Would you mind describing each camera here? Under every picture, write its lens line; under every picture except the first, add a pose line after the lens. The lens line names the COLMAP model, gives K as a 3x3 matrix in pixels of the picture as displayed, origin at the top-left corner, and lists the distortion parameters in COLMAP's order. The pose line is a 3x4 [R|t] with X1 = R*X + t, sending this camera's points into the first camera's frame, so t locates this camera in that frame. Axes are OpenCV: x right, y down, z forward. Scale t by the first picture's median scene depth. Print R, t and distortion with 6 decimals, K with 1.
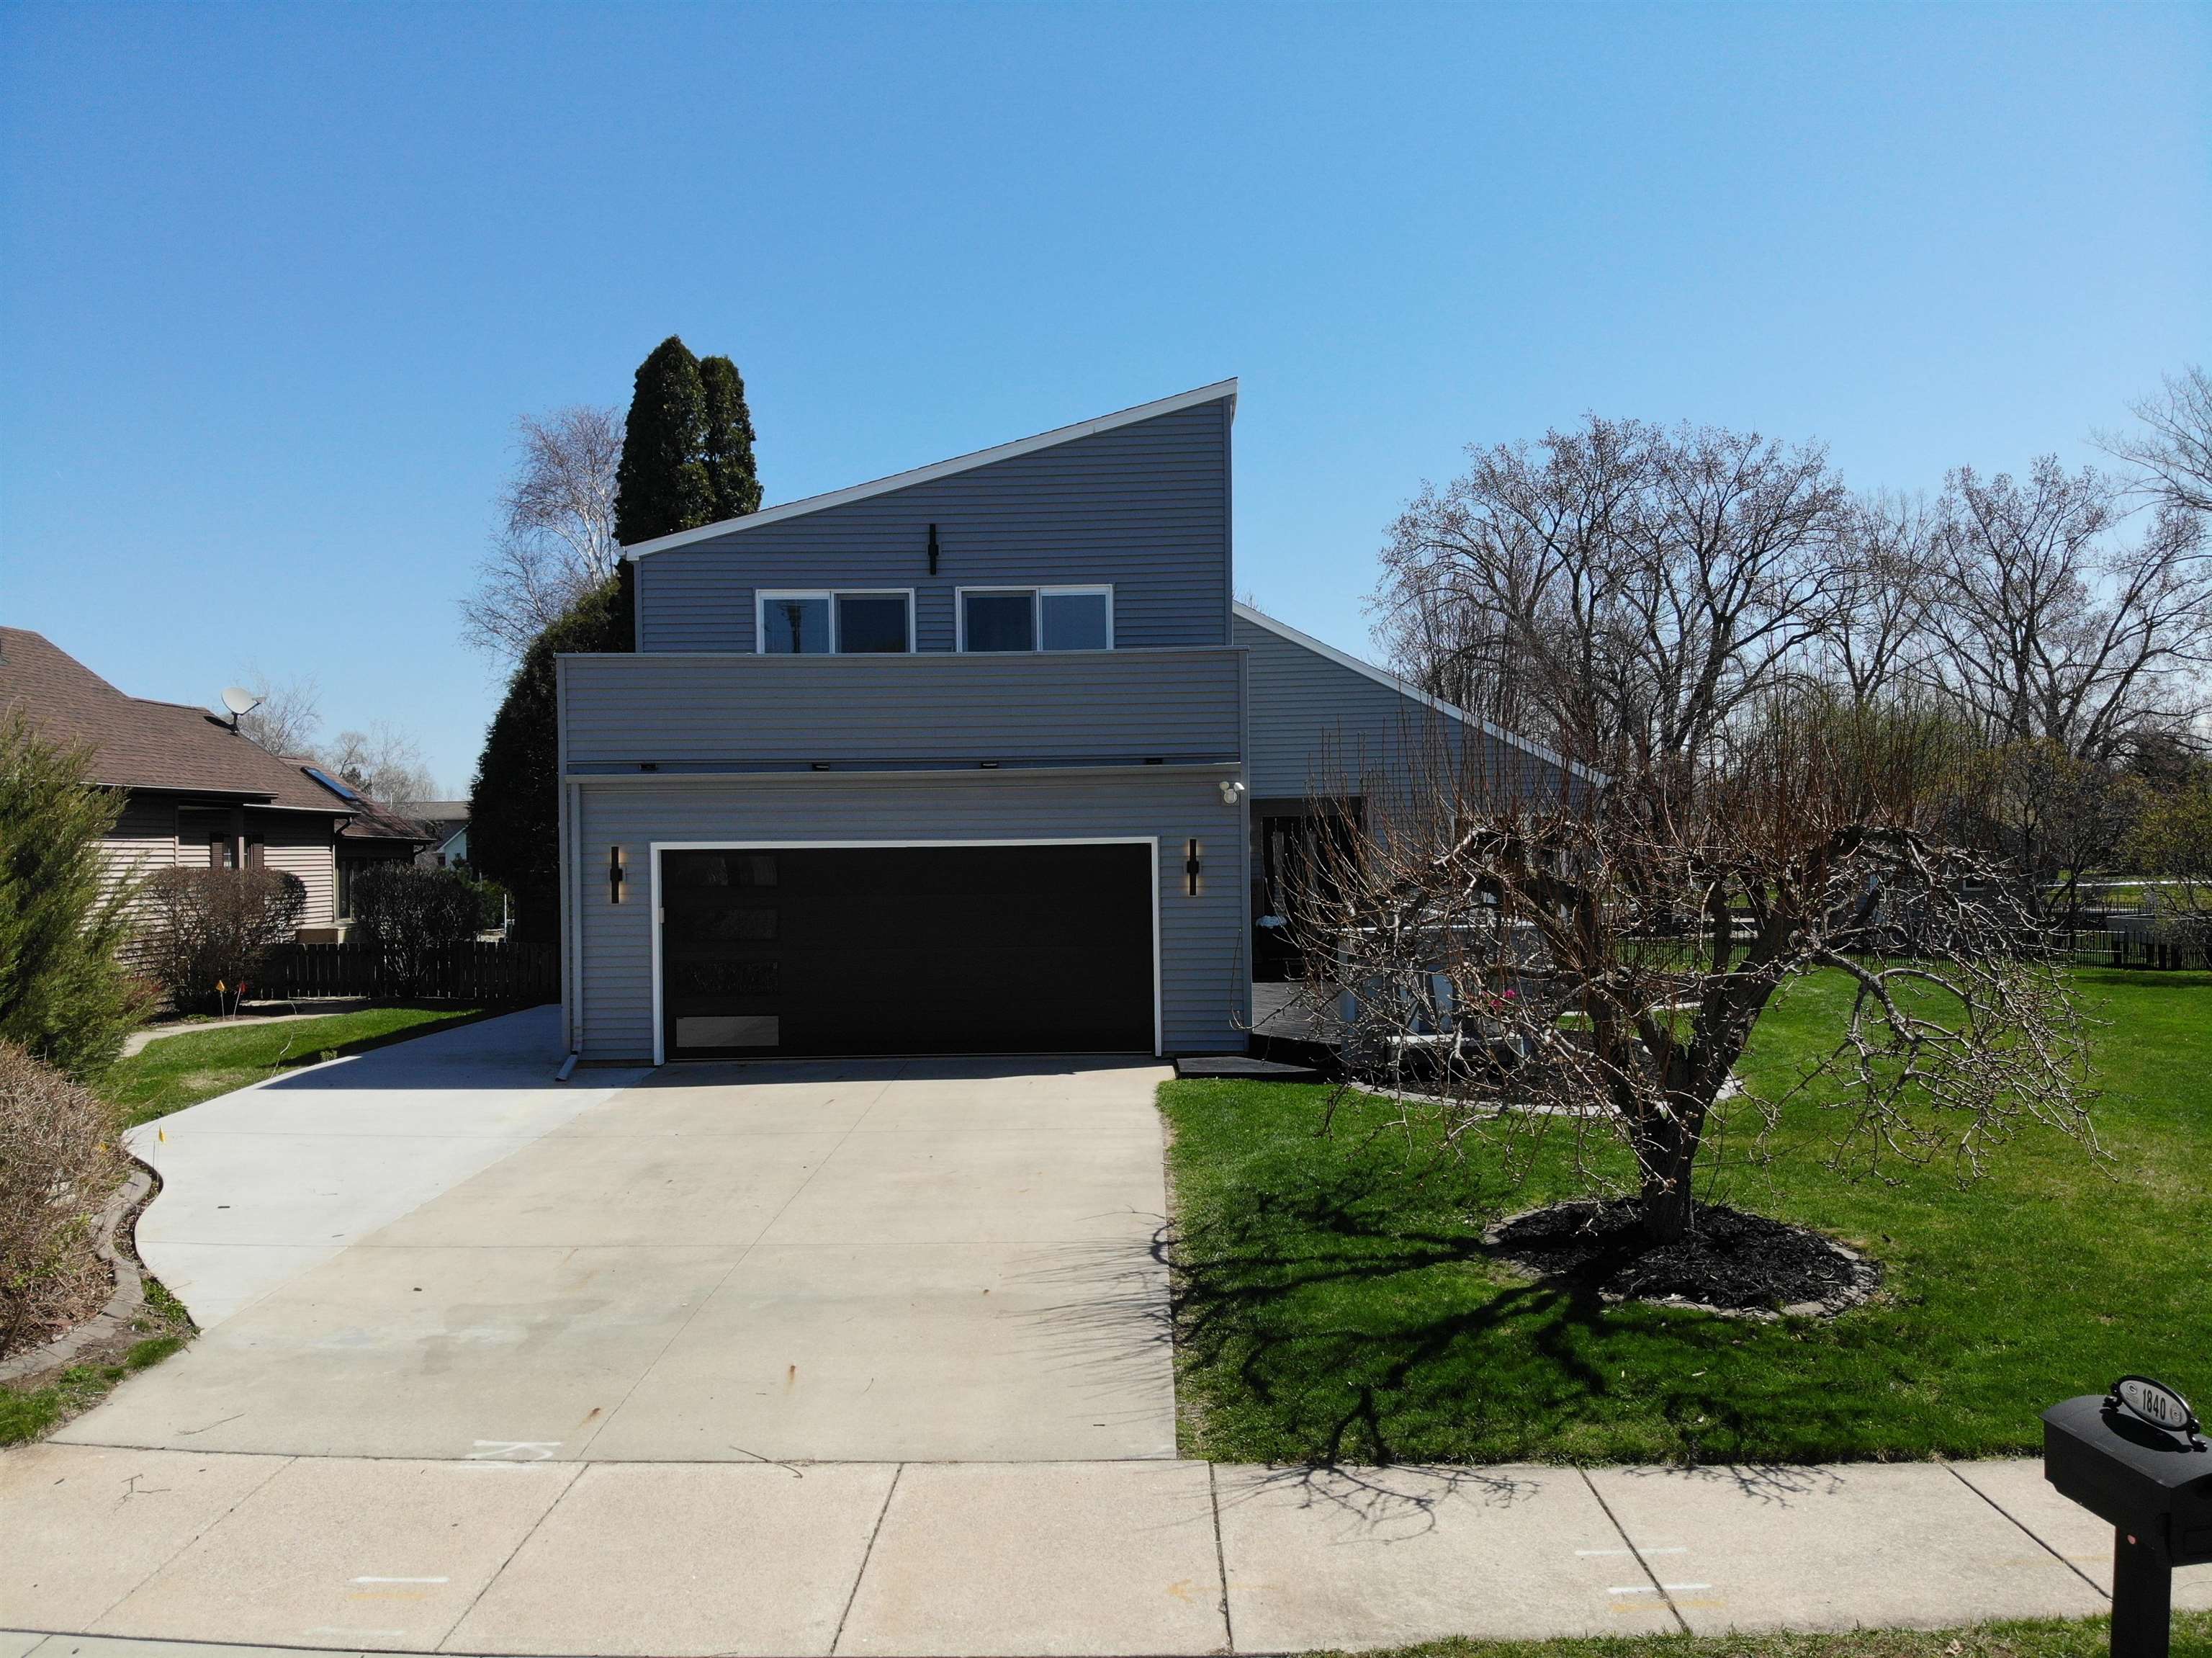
lens RADIAL K [[1626.9, 0, 1100.8], [0, 1626.9, 830.5], [0, 0, 1]] dist [0.087429, -0.234663]
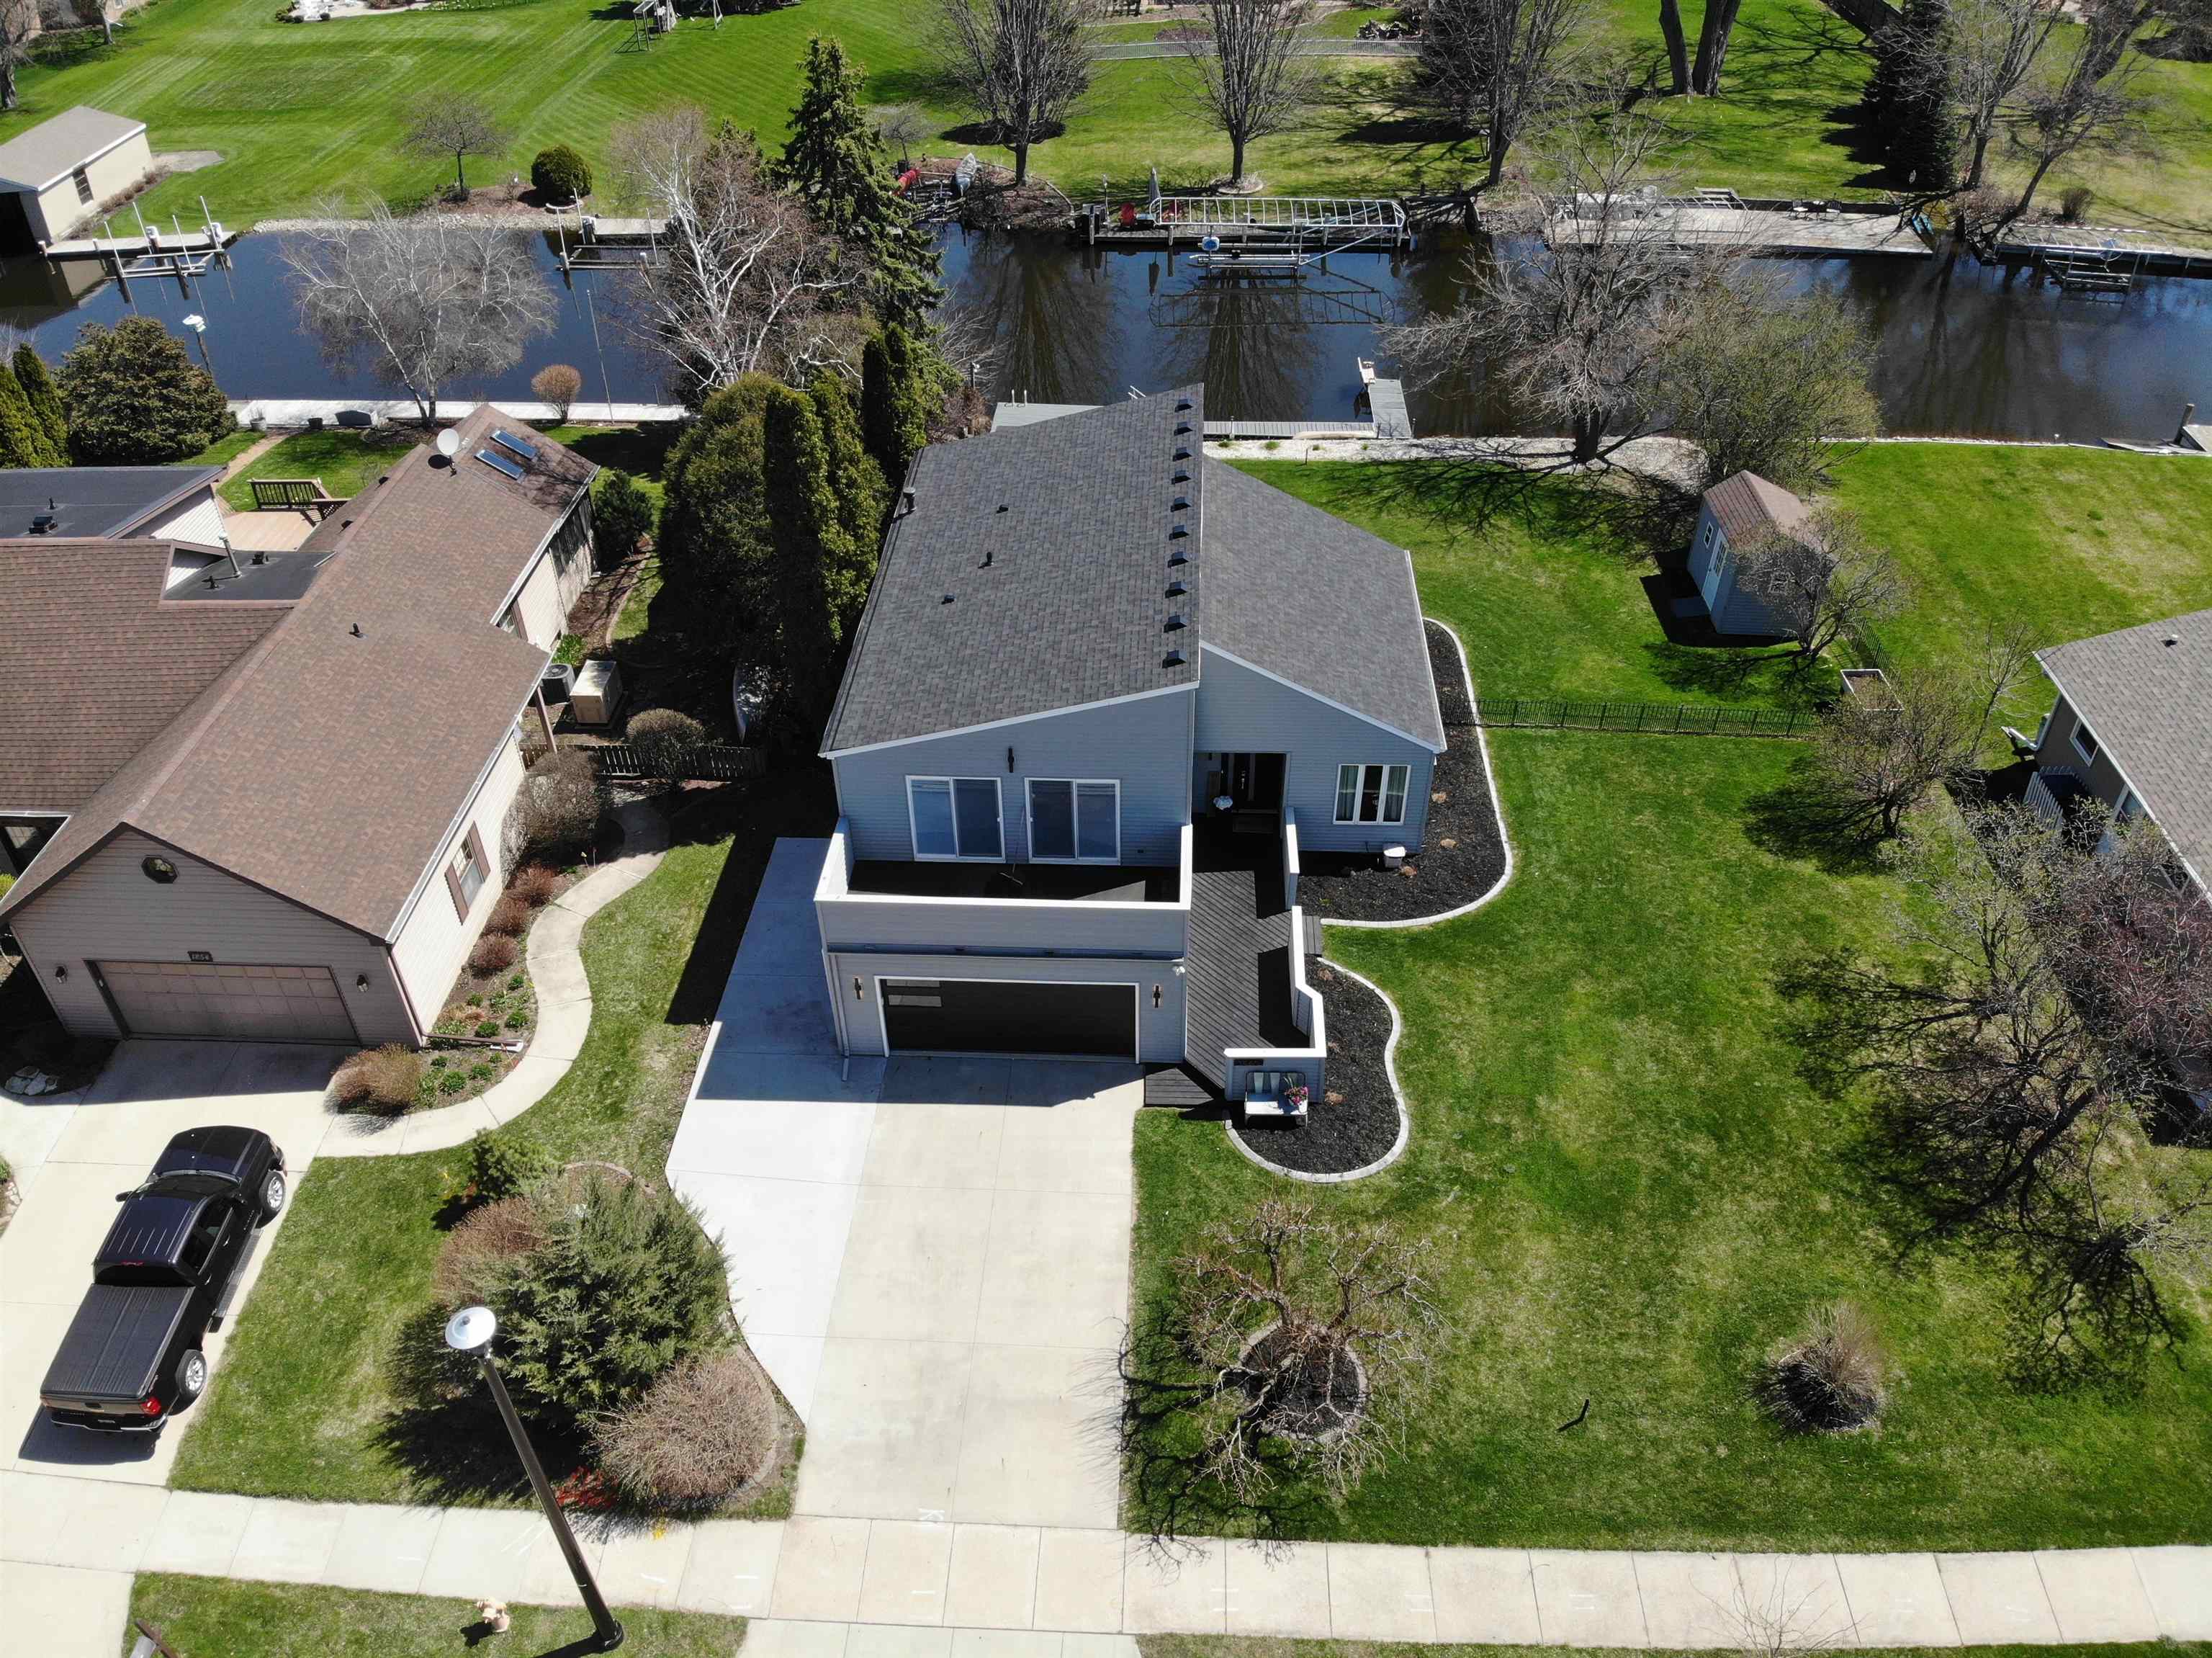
lens RADIAL K [[1630.2, 0, 1102.6], [0, 1630.2, 833.6], [0, 0, 1]] dist [0.102861, -0.276710]
pose [[0.999710, 0.015909, -0.018053, 0.042719], [-0.001068, 0.778867, 0.627188, -2.366002], [0.024039, -0.626987, 0.778658, -0.666453]]
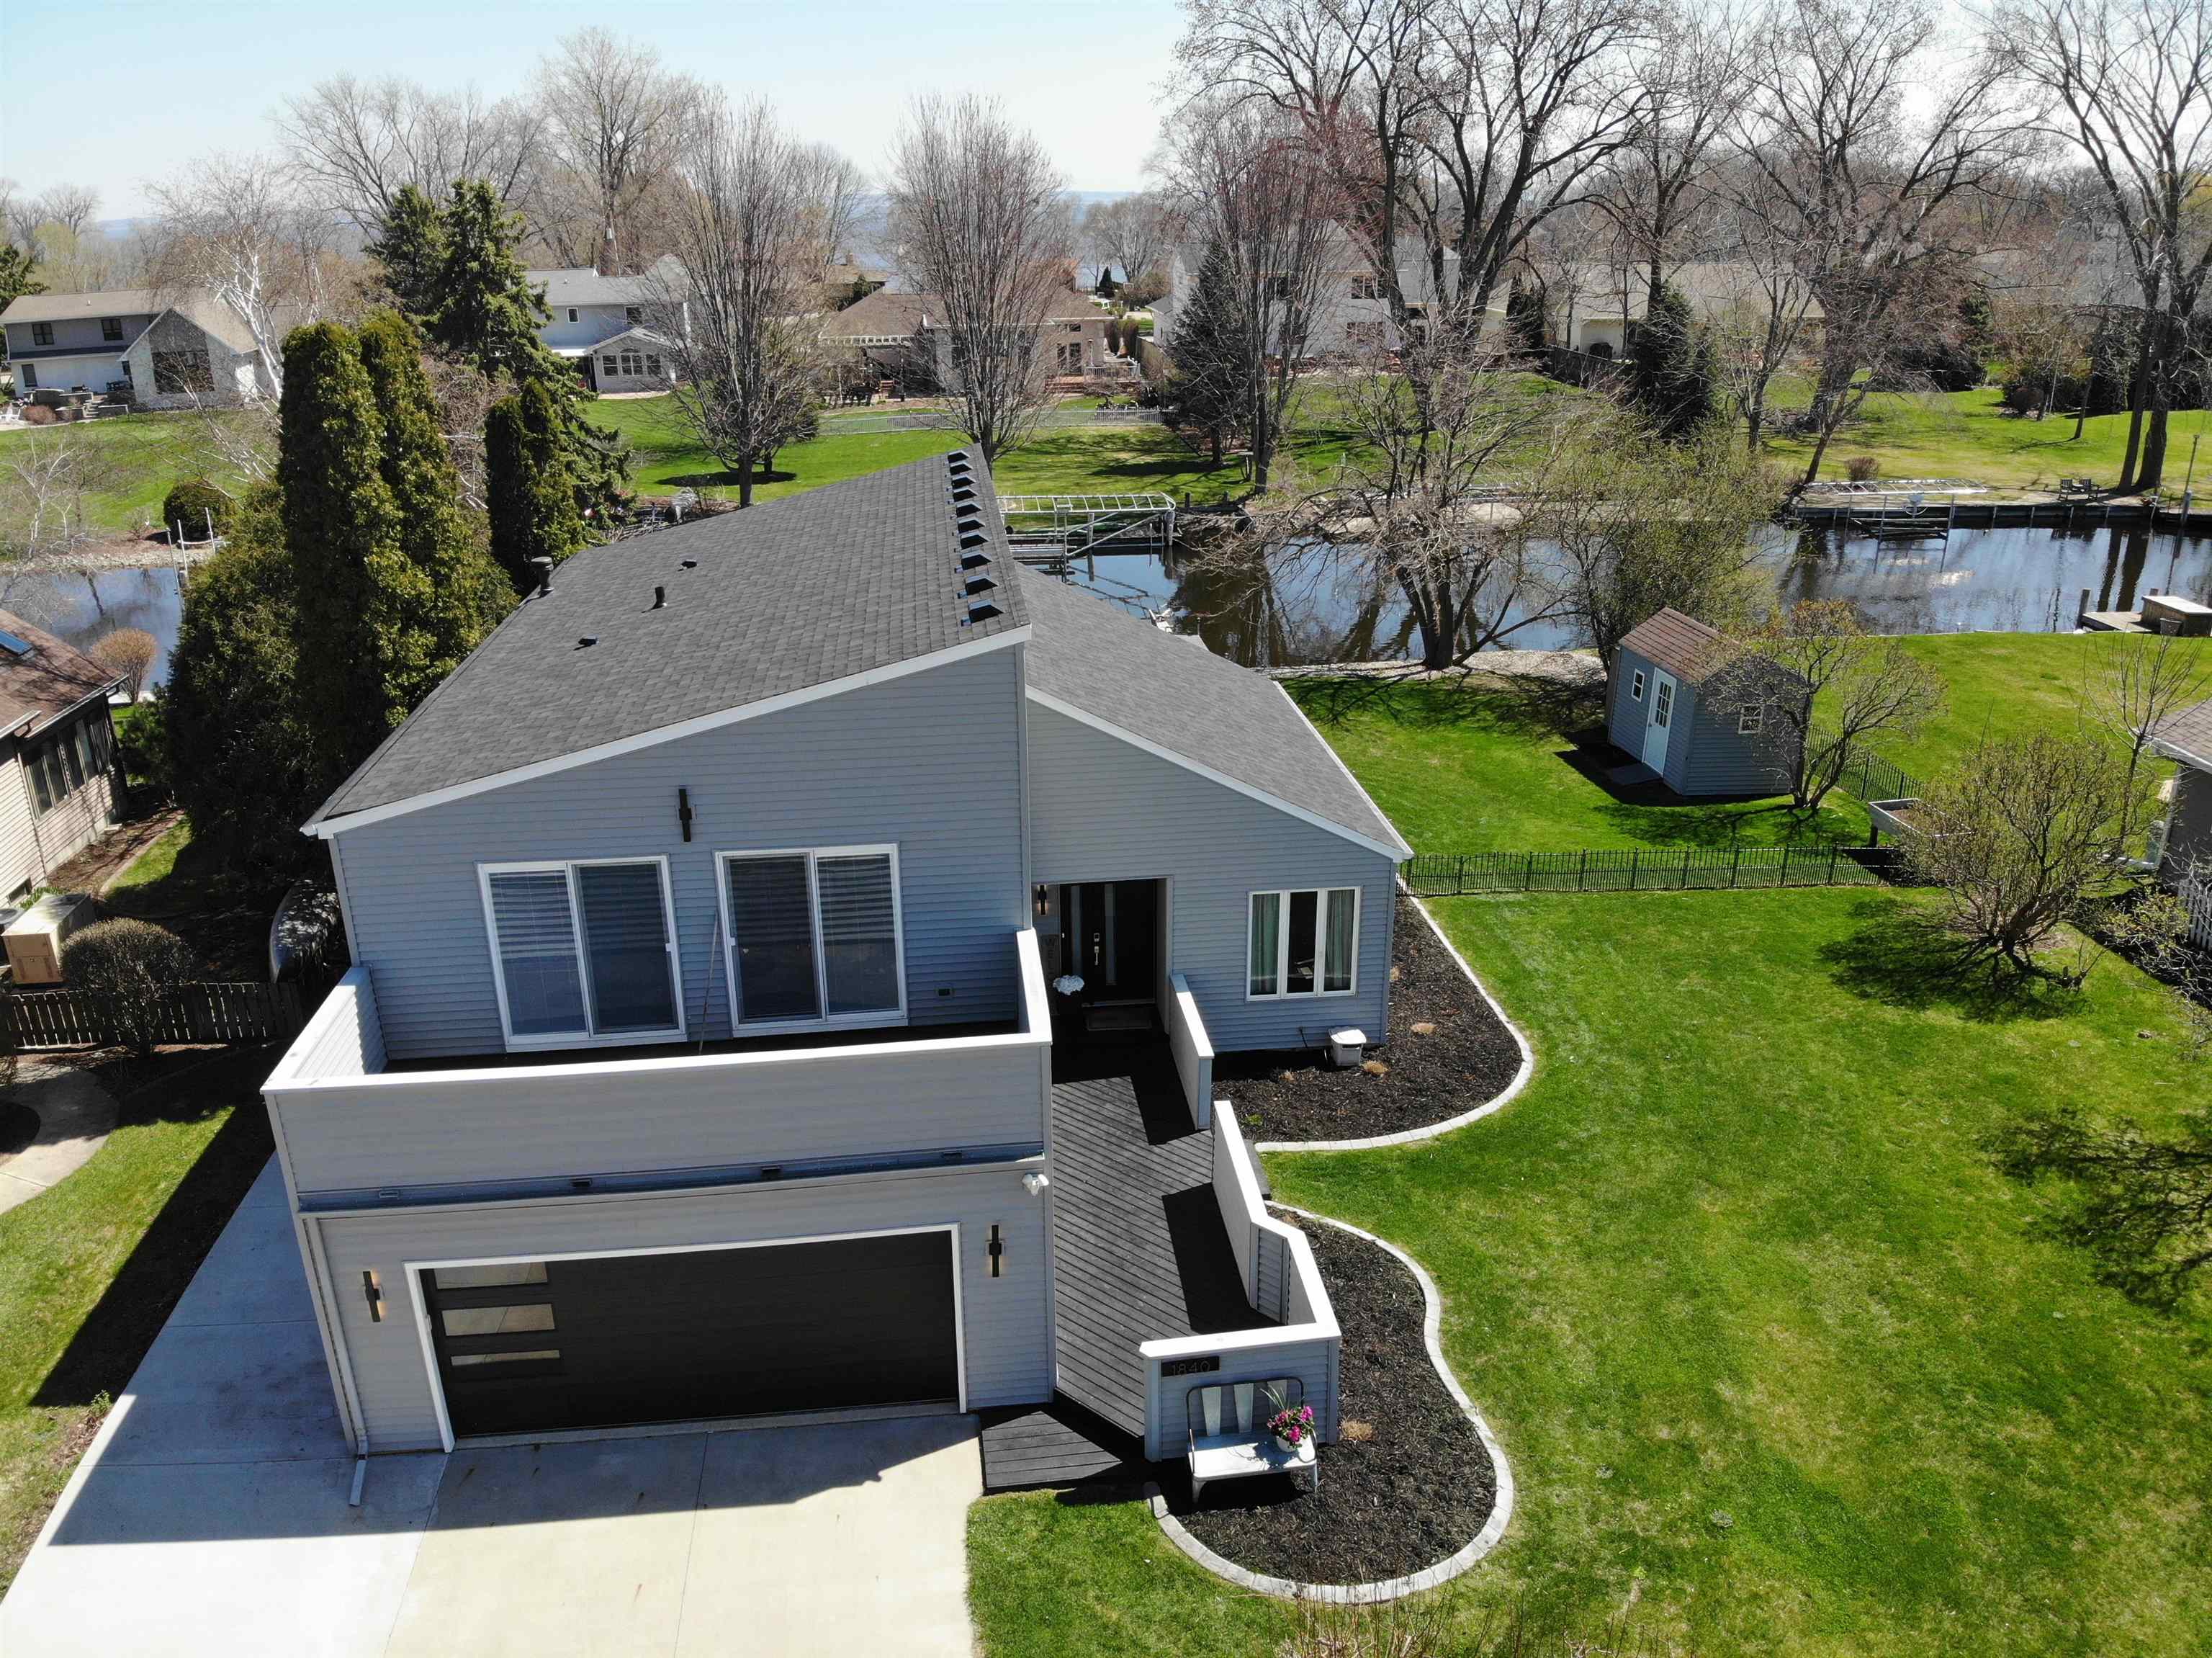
lens RADIAL K [[1636.7, 0, 1103.8], [0, 1636.7, 841.7], [0, 0, 1]] dist [0.035181, -0.147319]
pose [[0.990725, -0.044601, 0.128355, 0.013586], [-0.006555, 0.927813, 0.372989, -1.007179], [-0.135725, -0.370371, 0.918915, 0.334865]]
